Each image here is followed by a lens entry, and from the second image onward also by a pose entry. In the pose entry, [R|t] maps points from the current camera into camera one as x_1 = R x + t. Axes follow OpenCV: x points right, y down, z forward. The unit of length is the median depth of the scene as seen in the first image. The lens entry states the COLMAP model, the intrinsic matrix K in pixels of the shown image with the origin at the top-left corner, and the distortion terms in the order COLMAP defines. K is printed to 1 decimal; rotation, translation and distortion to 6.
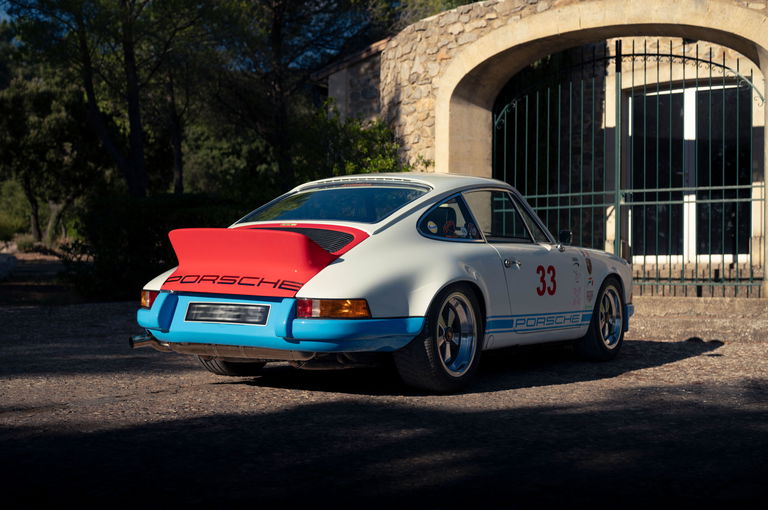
lens RADIAL K [[1137.3, 0, 384.0], [0, 1137.3, 255.0], [0, 0, 1]] dist [-0.004243, -0.015543]
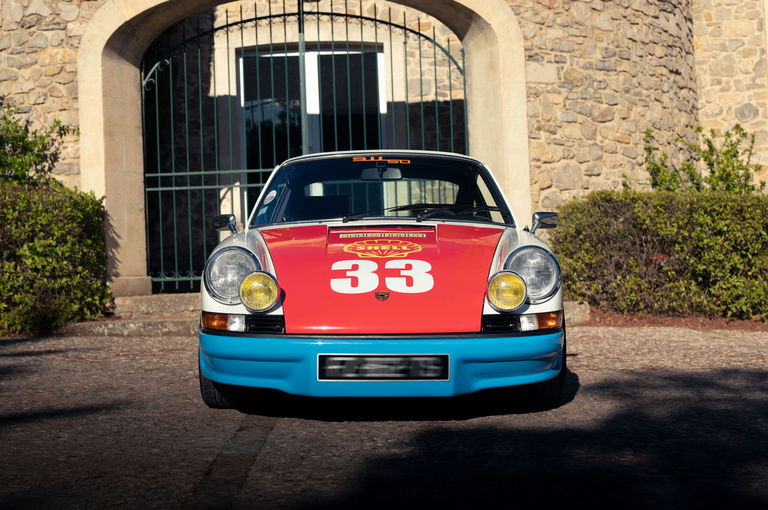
lens RADIAL K [[1357.9, 0, 384.0], [0, 1357.9, 255.0], [0, 0, 1]] dist [-0.000690, 0.044482]
pose [[0.832113, -0.028282, 0.553884, -0.302800], [0.021812, 0.999595, 0.018272, -0.006134], [-0.554177, -0.003123, 0.832393, 0.087453]]
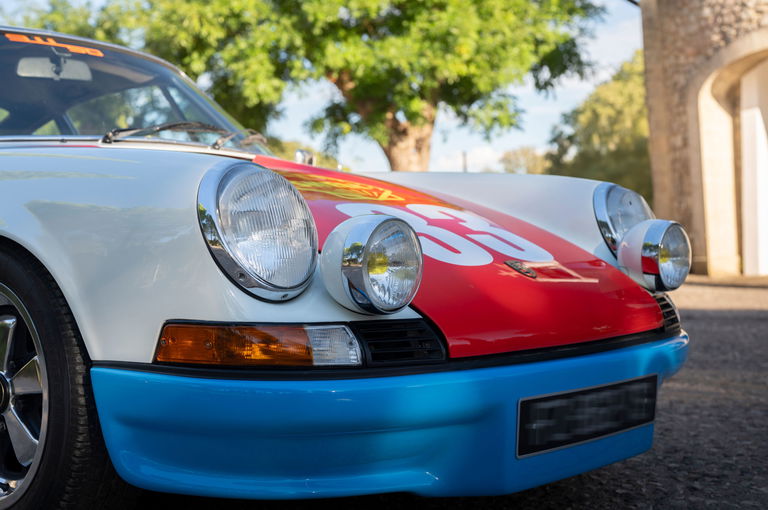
lens RADIAL K [[1137.3, 0, 384.0], [0, 1137.3, 255.0], [0, 0, 1]] dist [-0.004243, -0.015543]
pose [[0.073259, -0.035916, 0.996666, -0.240287], [0.023529, 0.999135, 0.034276, 0.006905], [-0.997035, 0.020940, 0.074040, 0.463774]]
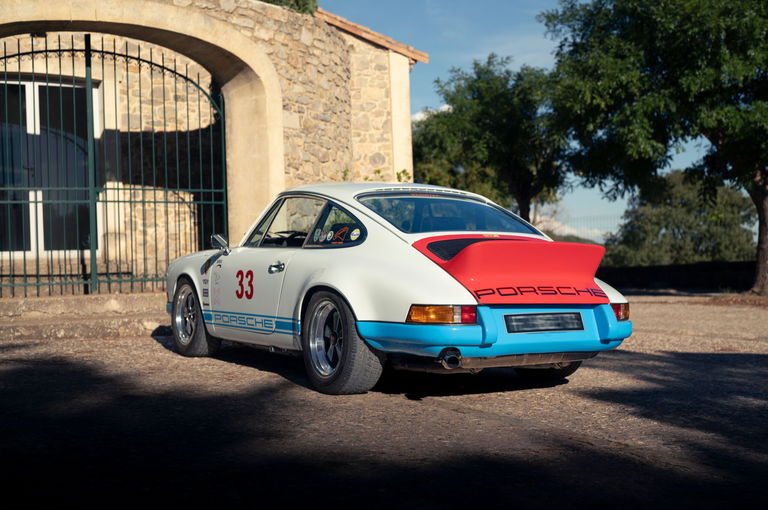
lens RADIAL K [[1137.3, 0, 384.0], [0, 1137.3, 255.0], [0, 0, 1]] dist [-0.004243, -0.015543]
pose [[0.453350, -0.010583, 0.891270, -0.518108], [-0.002806, 0.999908, 0.013301, -0.010957], [-0.891328, -0.008531, 0.453278, 0.302488]]
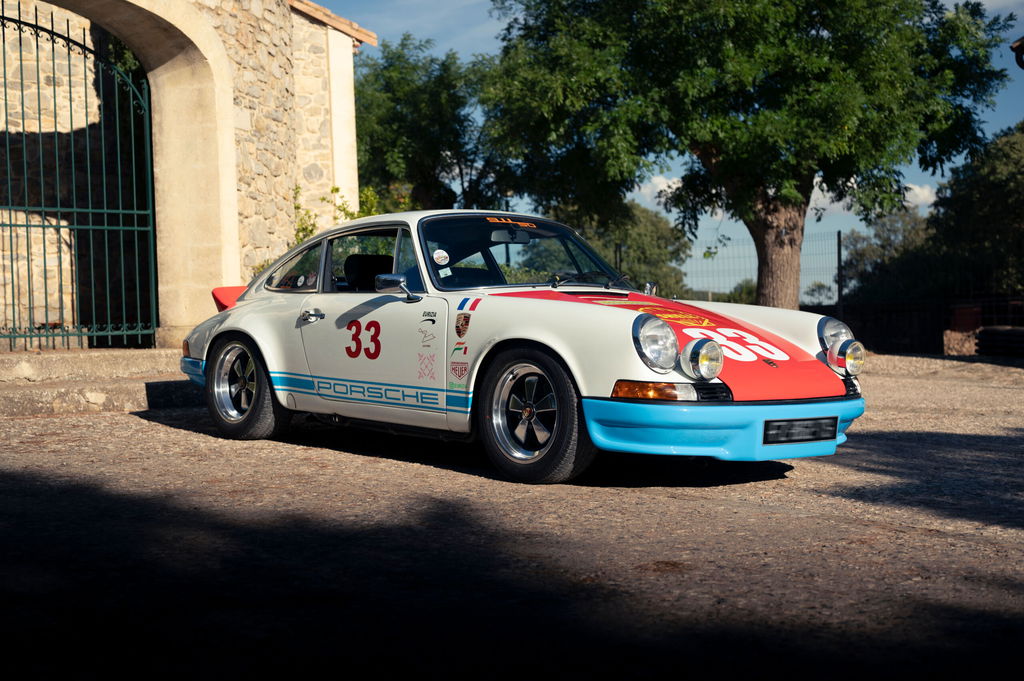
lens RADIAL K [[1516.4, 0, 512.0], [0, 1516.4, 340.5], [0, 0, 1]] dist [-0.004243, -0.015543]
pose [[0.237053, -0.035735, 0.970839, -0.582817], [-0.009599, 0.999188, 0.039122, -0.011867], [-0.971449, -0.018593, 0.236517, 0.420469]]
